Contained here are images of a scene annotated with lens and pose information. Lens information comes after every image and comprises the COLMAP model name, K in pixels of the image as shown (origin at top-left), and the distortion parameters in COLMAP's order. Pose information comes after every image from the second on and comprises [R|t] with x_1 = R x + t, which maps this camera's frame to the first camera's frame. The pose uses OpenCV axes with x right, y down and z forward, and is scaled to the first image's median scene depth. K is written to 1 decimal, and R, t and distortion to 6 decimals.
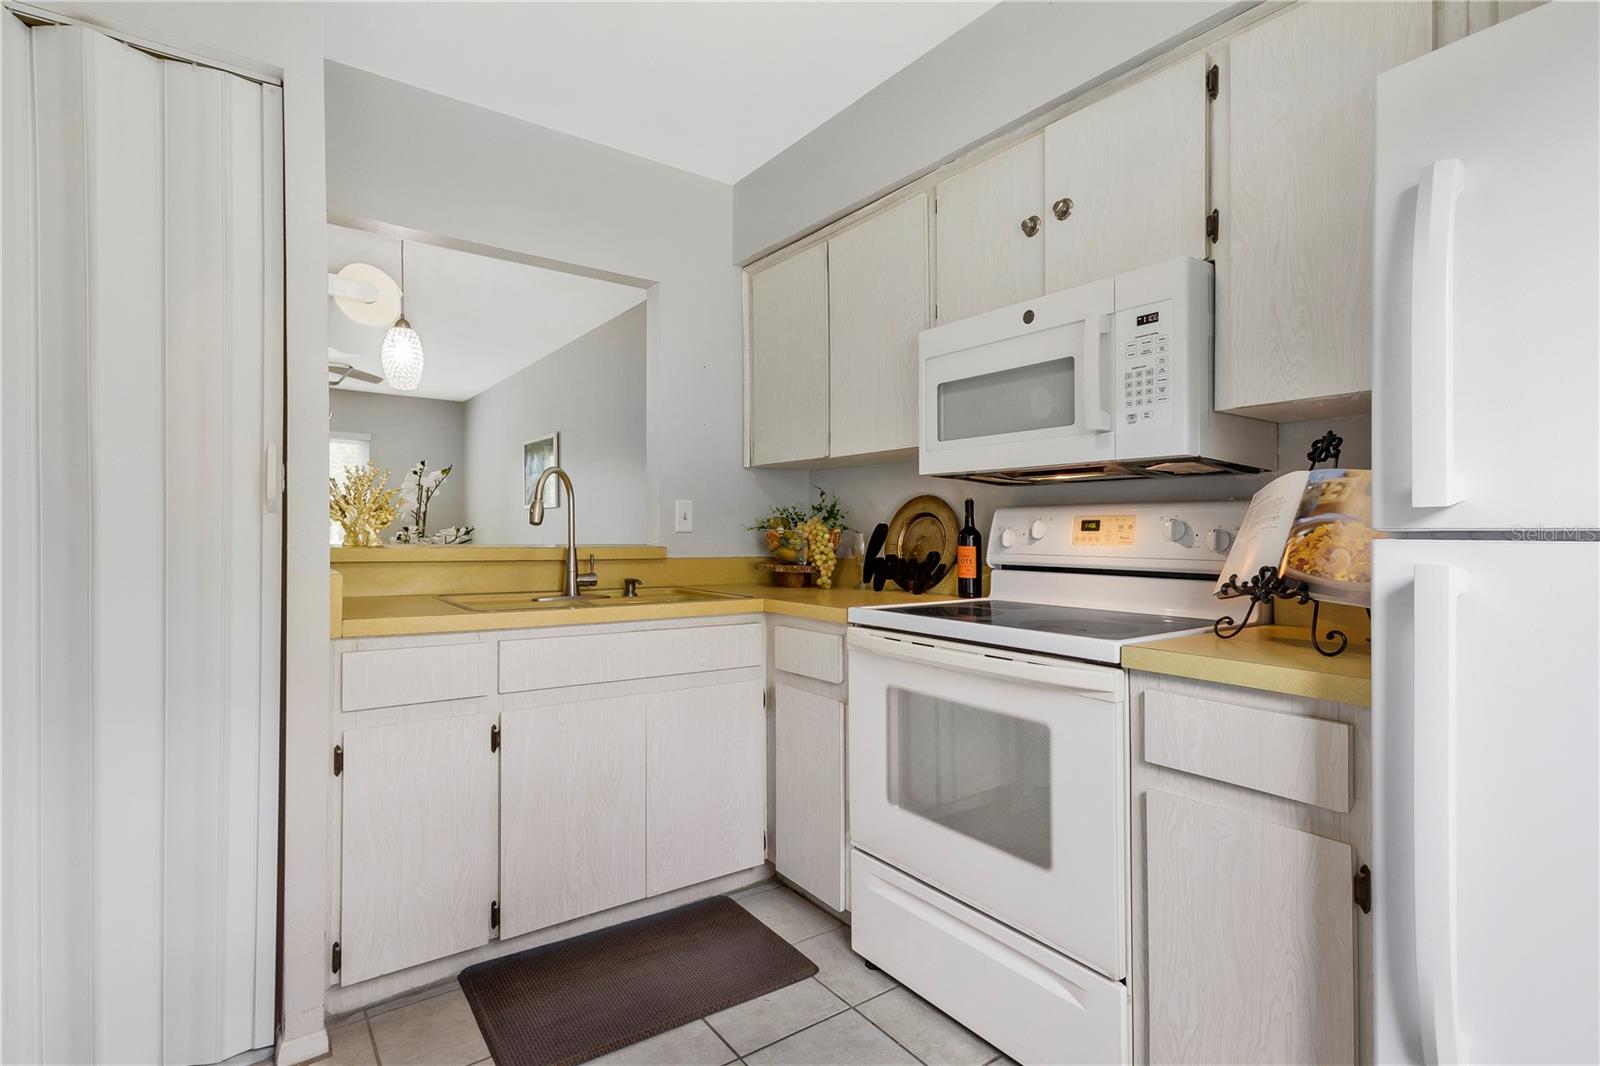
lens RADIAL K [[742.5, 0, 796.7], [0, 742.5, 529.2], [0, 0, 1]] dist [0.010820, 0.000887]
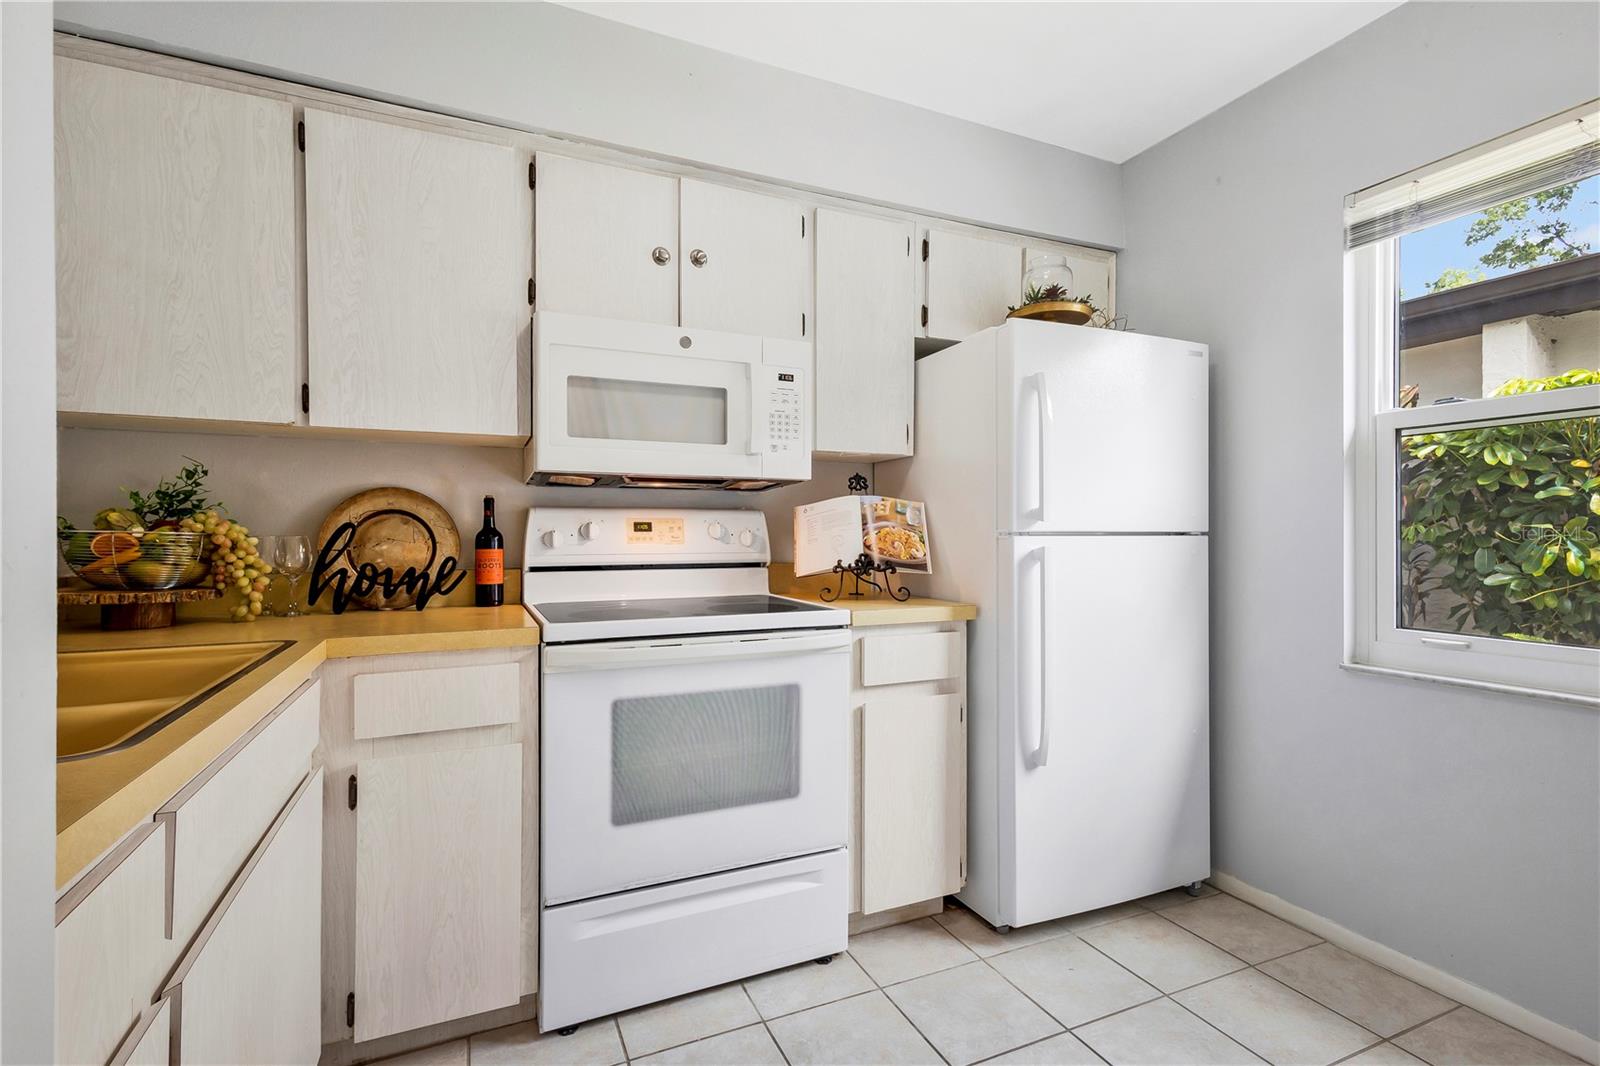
lens RADIAL K [[742.5, 0, 792.7], [0, 742.5, 523.5], [0, 0, 1]] dist [0.010820, 0.000887]
pose [[0.220481, 0.008120, 0.975357, -0.714953], [-0.001951, 0.999967, -0.007884, -0.001836], [-0.975389, -0.000164, 0.220490, 0.567965]]
